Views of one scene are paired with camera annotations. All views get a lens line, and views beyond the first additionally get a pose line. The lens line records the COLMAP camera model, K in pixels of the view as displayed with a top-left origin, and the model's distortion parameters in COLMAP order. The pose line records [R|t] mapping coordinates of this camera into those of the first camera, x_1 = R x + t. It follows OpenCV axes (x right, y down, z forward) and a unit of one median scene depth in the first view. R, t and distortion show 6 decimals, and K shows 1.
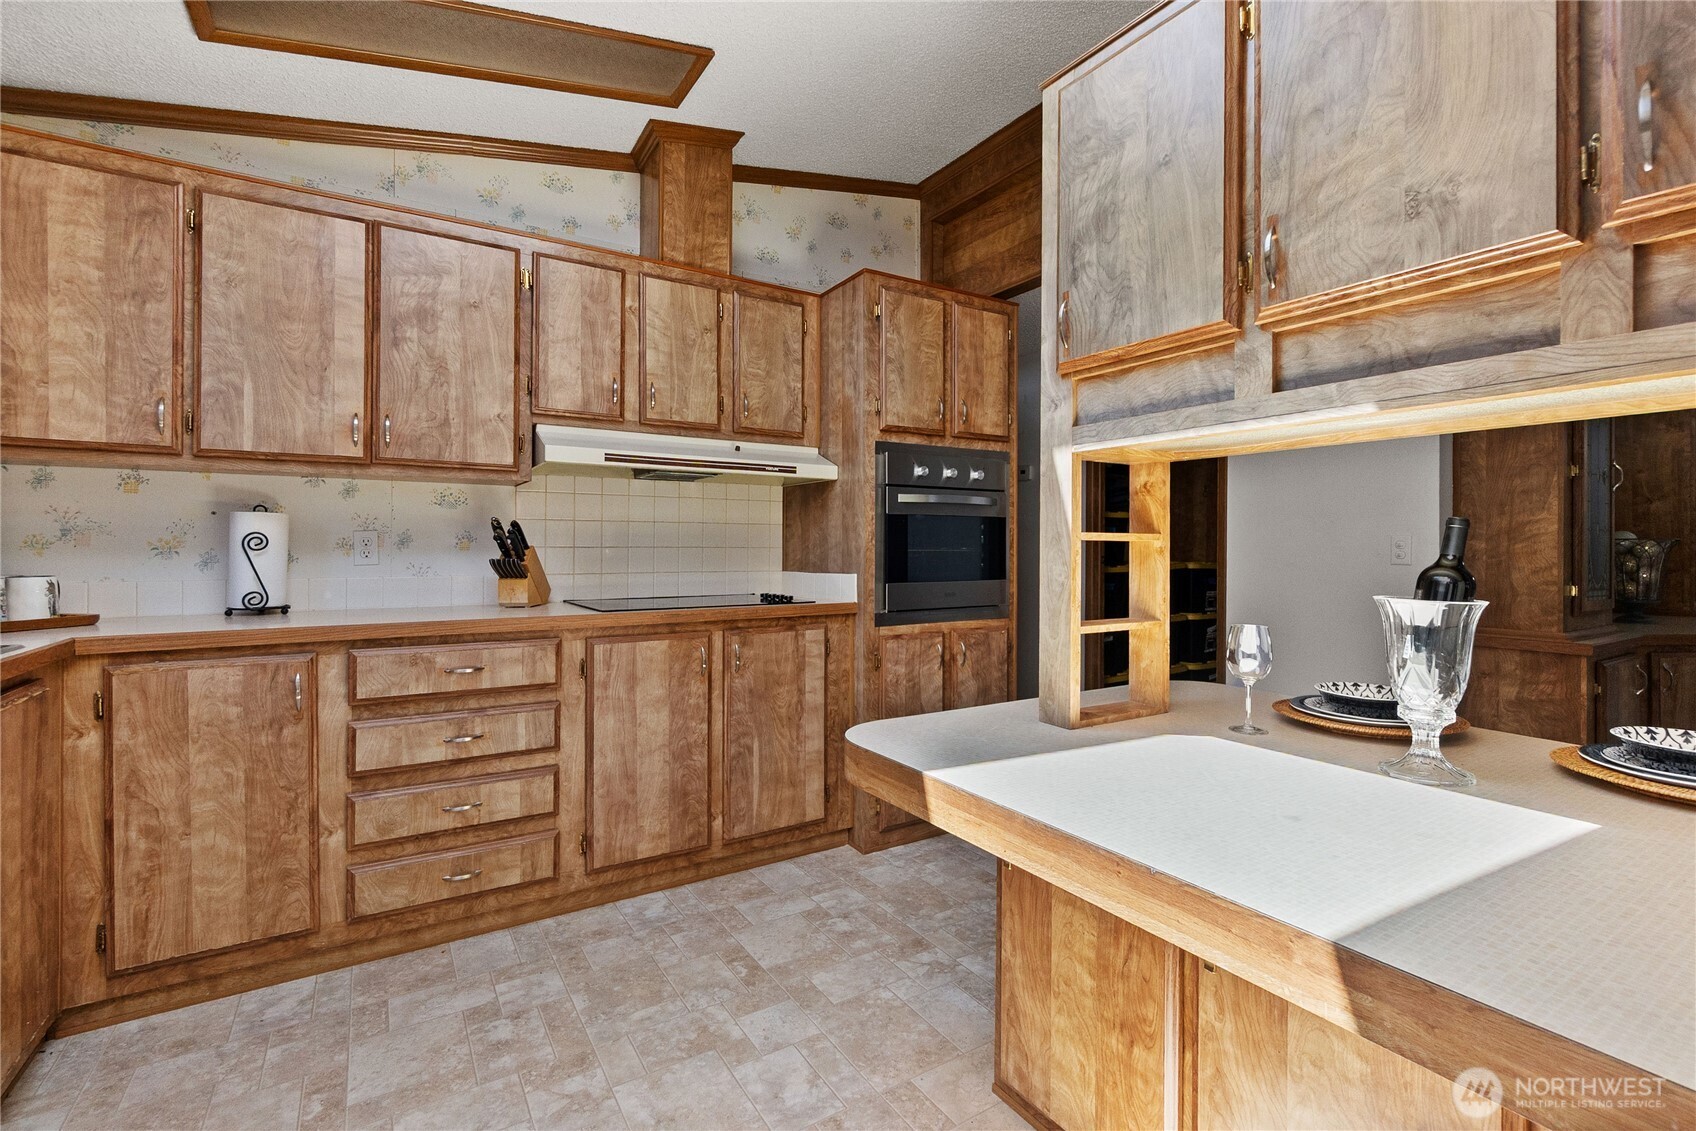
lens RADIAL K [[761.4, 0, 858.8], [0, 761.4, 543.1], [0, 0, 1]] dist [-0.006769, 0.000758]
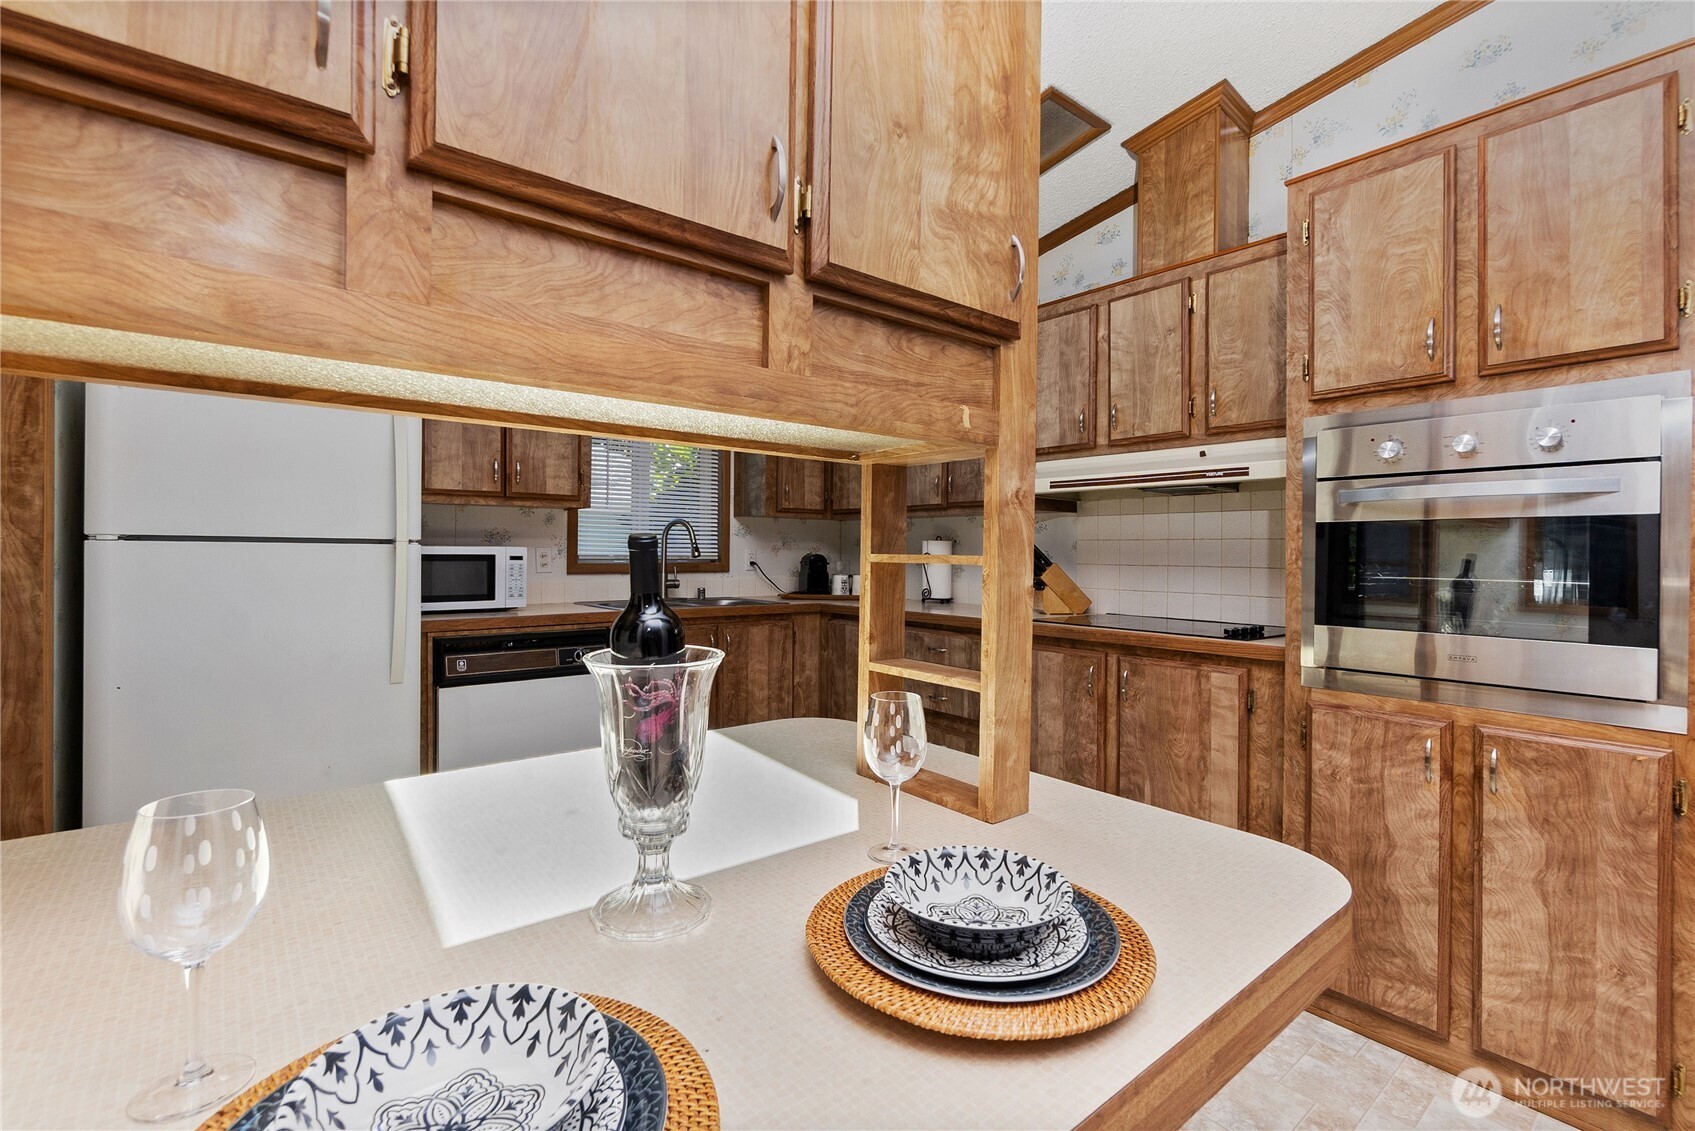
lens RADIAL K [[761.0, 0, 838.9], [0, 761.0, 553.7], [0, 0, 1]] dist [-0.006769, 0.000758]
pose [[0.102436, -0.000243, -0.994740, 0.694134], [-0.005755, 0.999983, -0.000837, -0.007999], [0.994723, 0.005810, 0.102433, 0.525992]]
